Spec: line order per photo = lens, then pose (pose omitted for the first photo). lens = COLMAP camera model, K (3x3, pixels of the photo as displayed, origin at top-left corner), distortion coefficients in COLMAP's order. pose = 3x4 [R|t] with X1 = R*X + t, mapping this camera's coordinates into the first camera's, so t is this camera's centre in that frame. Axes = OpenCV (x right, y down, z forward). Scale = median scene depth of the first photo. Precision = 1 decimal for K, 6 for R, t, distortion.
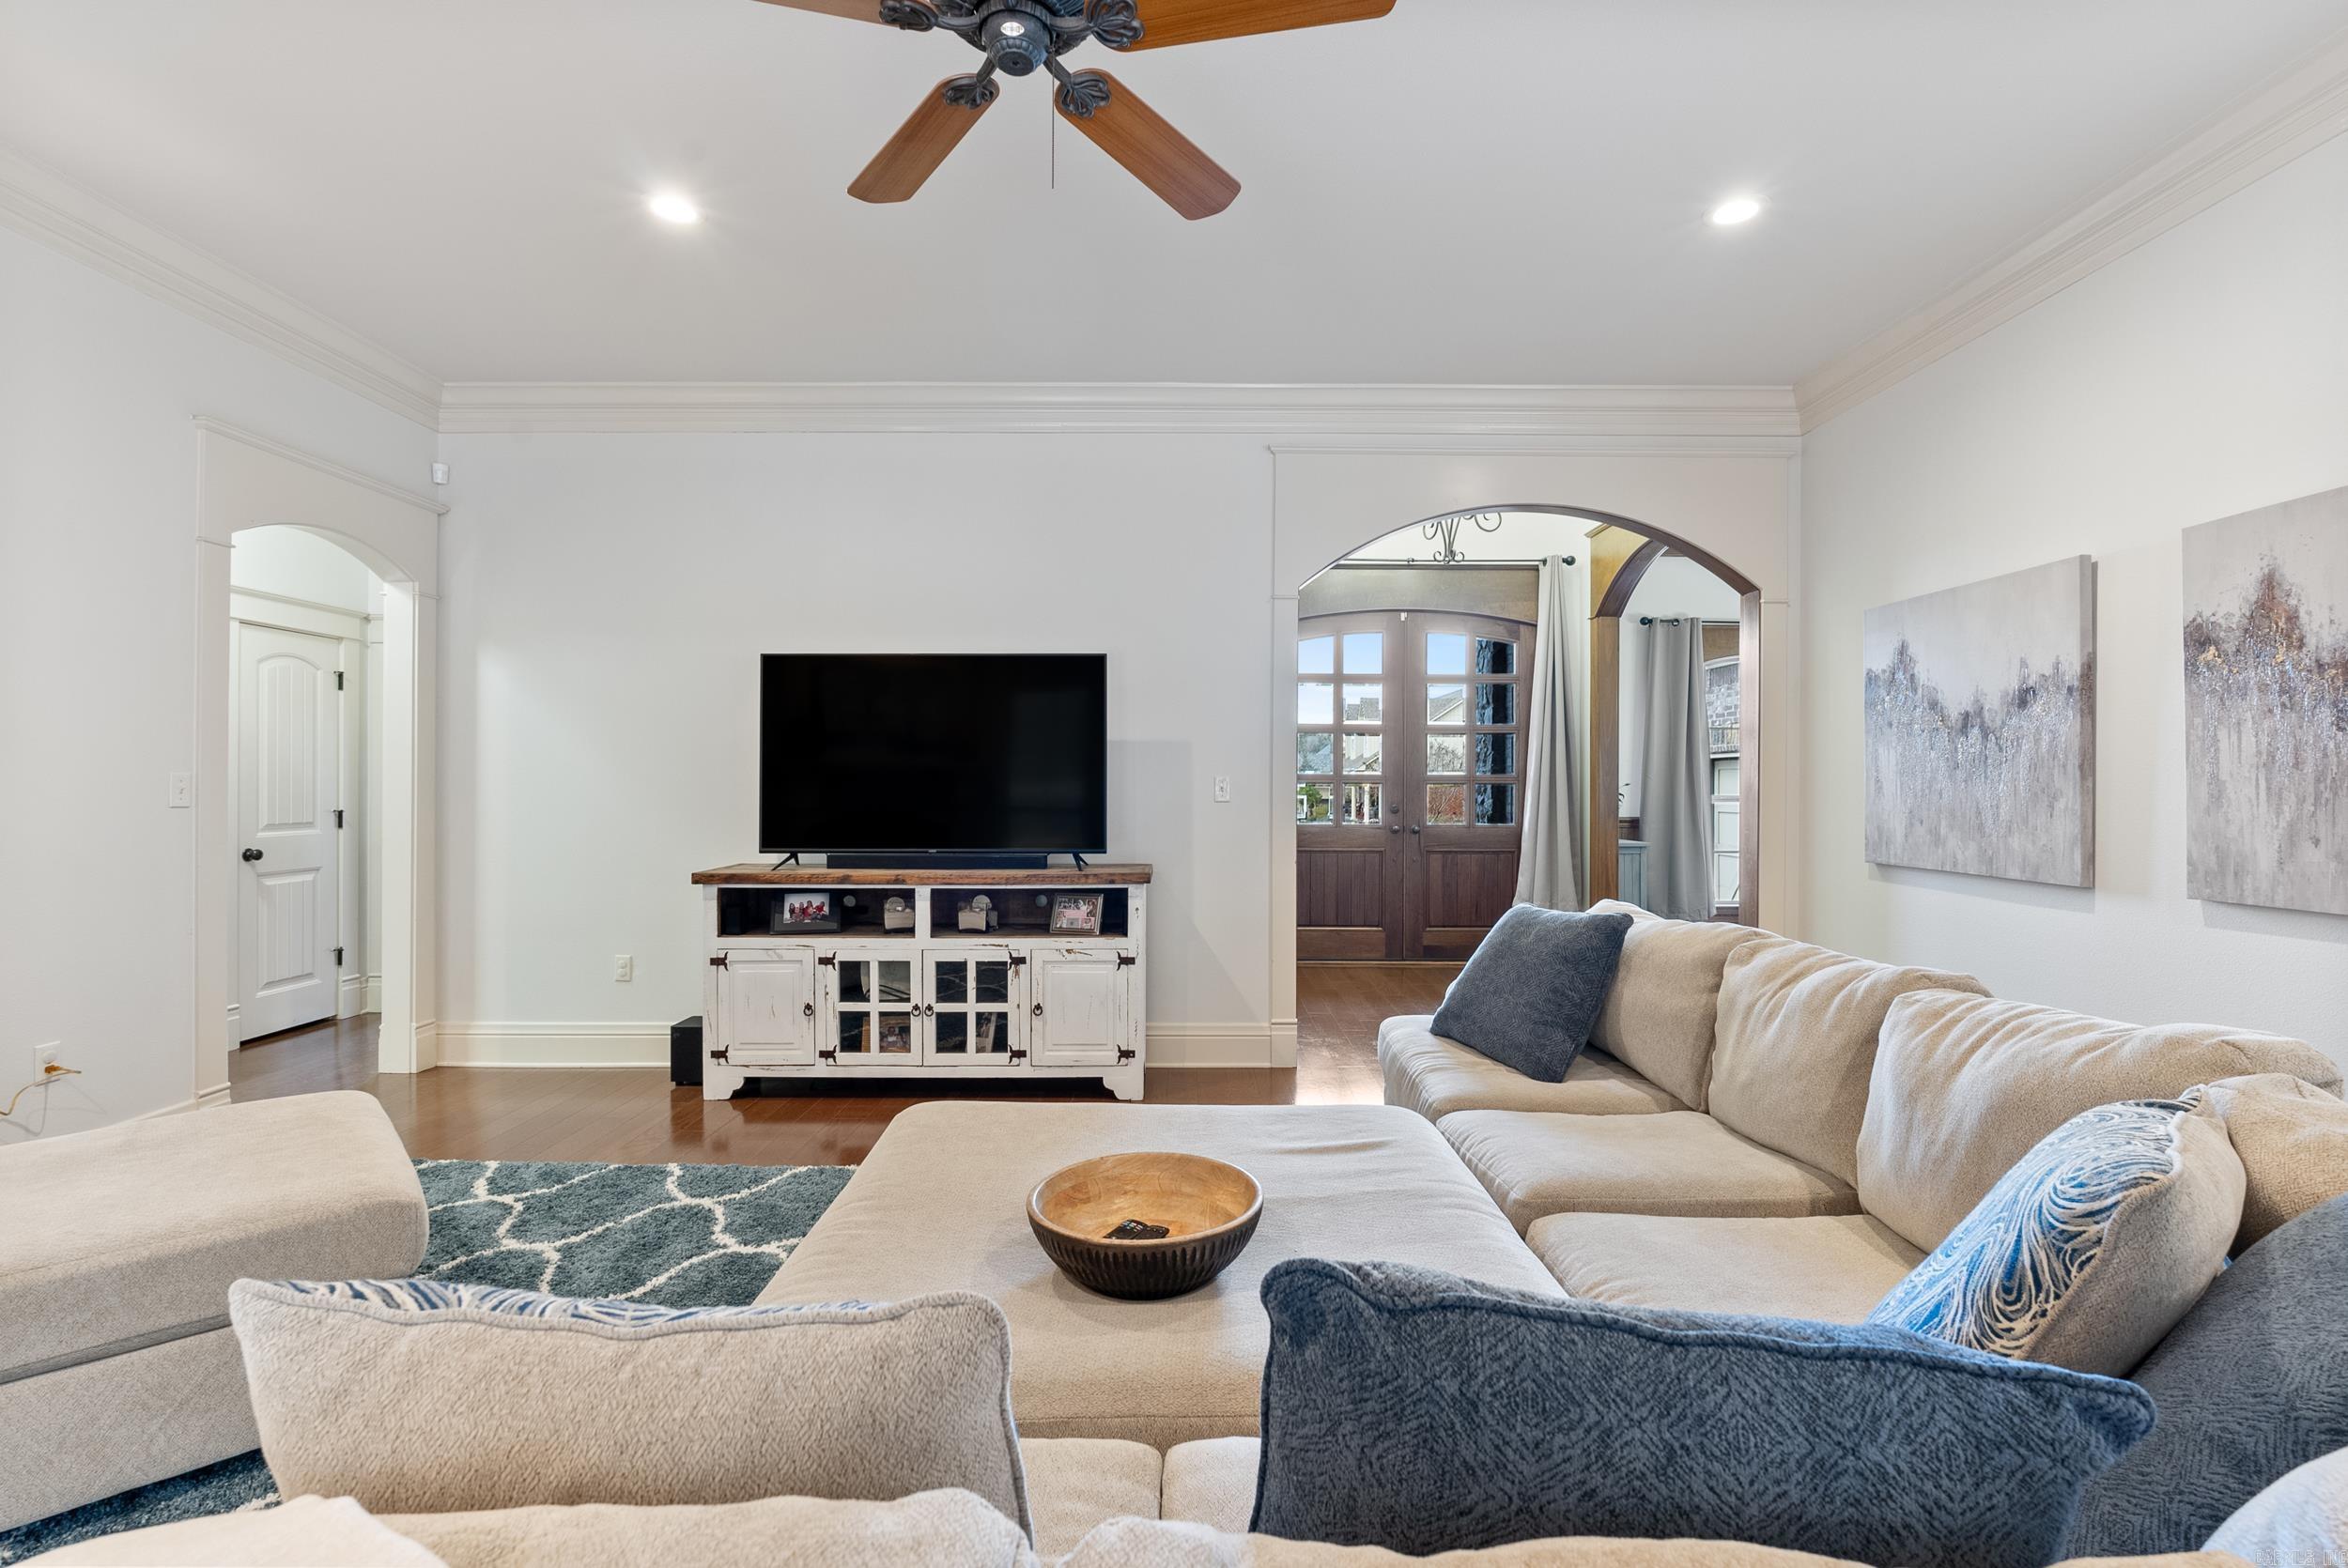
lens RADIAL K [[1047.1, 0, 1167.5], [0, 1047.1, 782.0], [0, 0, 1]] dist [-0.005405, 0.000810]
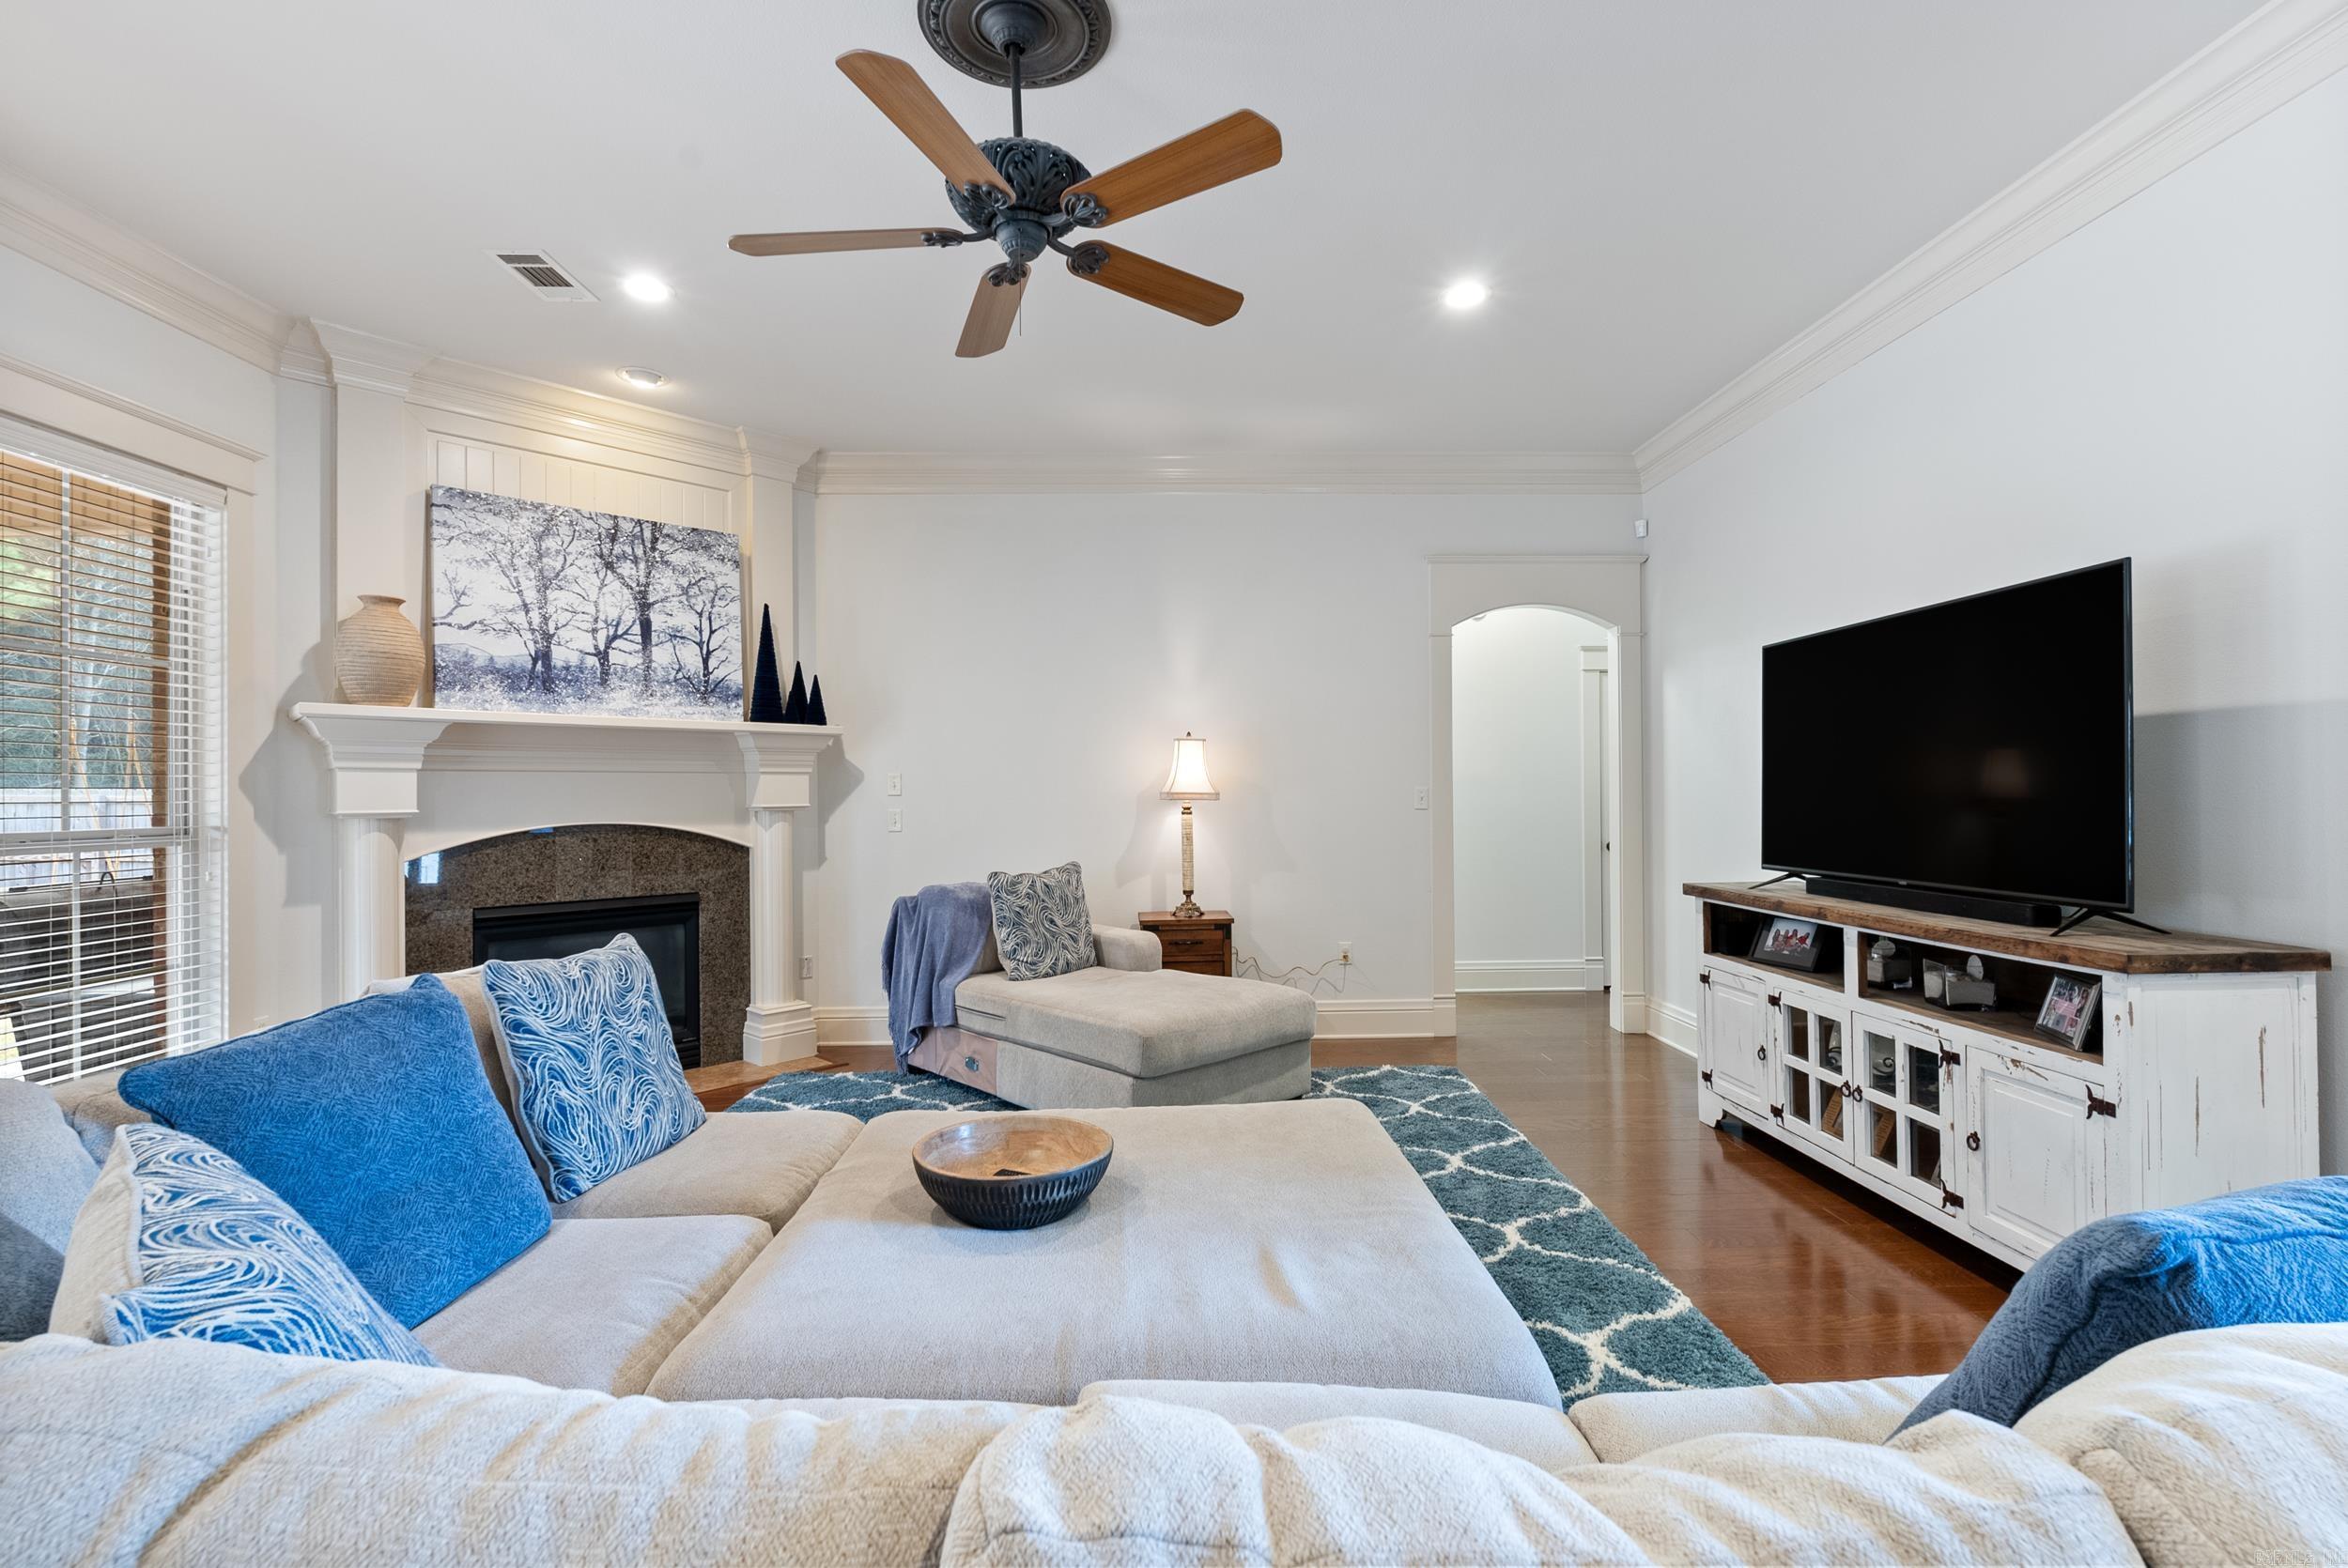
lens RADIAL K [[1047.1, 0, 1183.9], [0, 1047.1, 778.7], [0, 0, 1]] dist [-0.005405, 0.000810]
pose [[0.033668, -0.015486, -0.999313, 0.507046], [0.010252, 0.999833, -0.015148, -0.000796], [0.999380, -0.009734, 0.033821, 0.495196]]
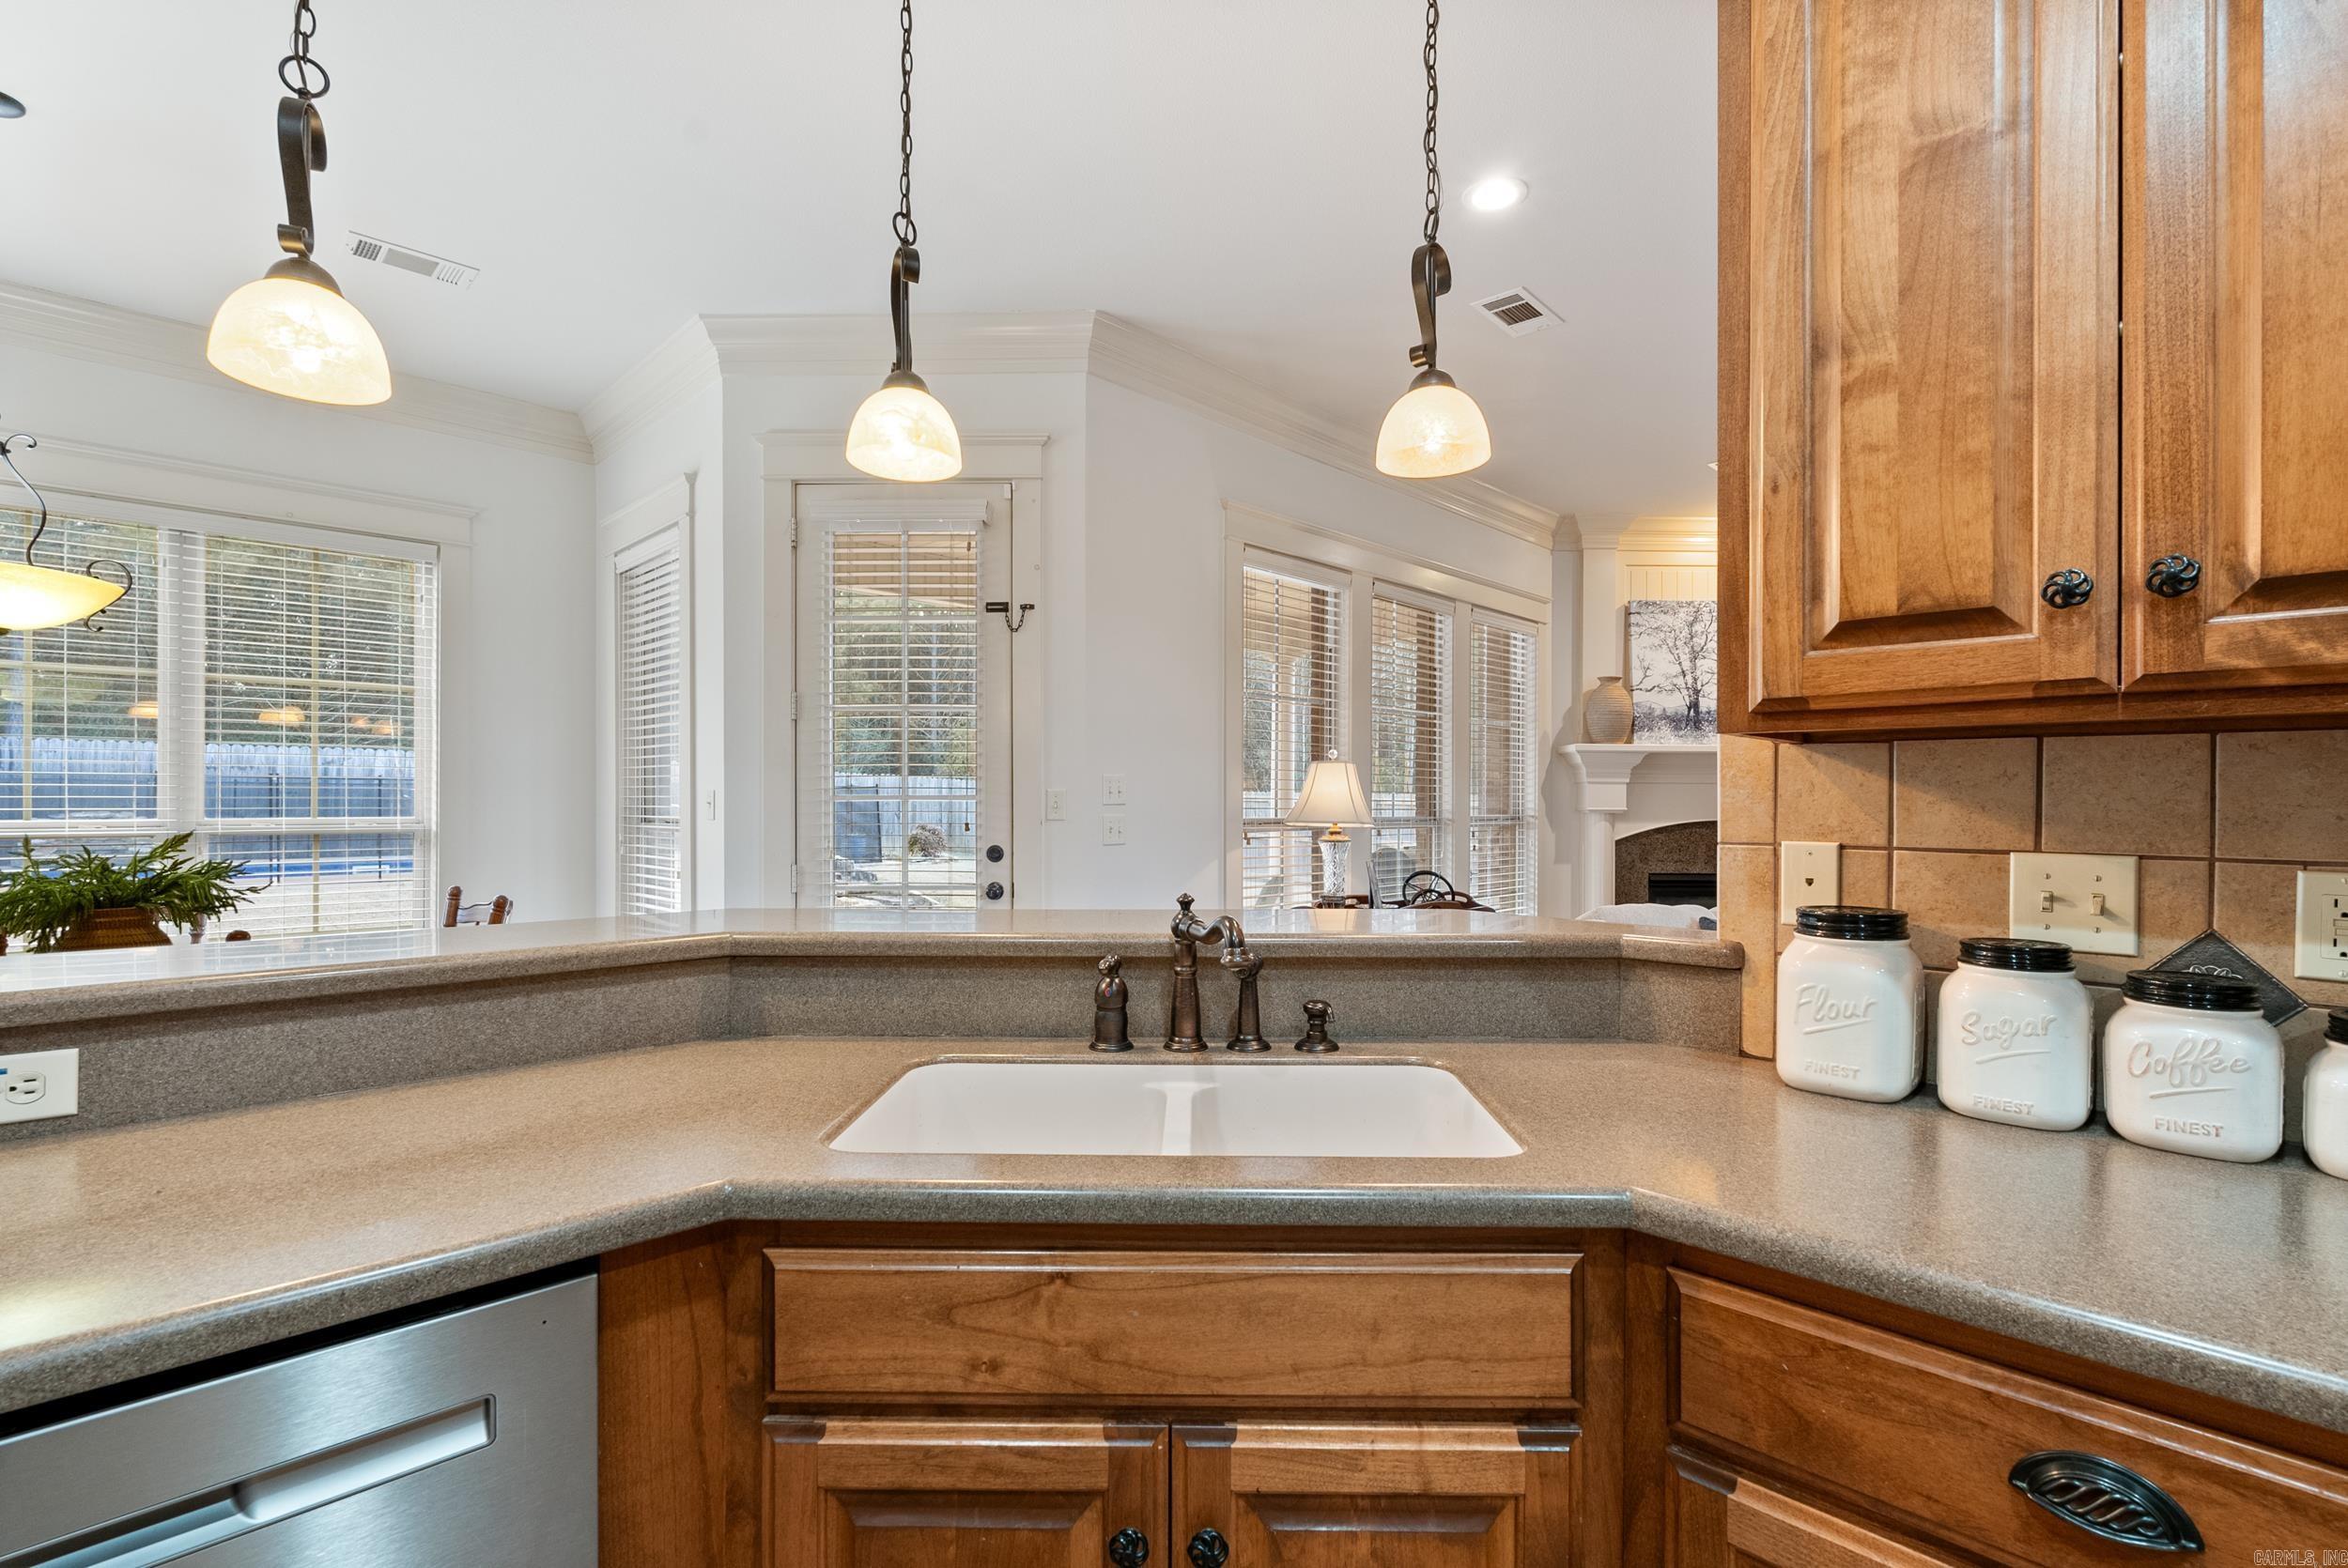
lens RADIAL K [[1047.1, 0, 1182.2], [0, 1047.1, 807.4], [0, 0, 1]] dist [-0.005405, 0.000810]
pose [[-0.699403, -0.000939, -0.714727, 1.083999], [-0.005419, 0.999977, 0.003989, 0.003886], [0.714707, 0.006663, -0.699392, 0.435172]]
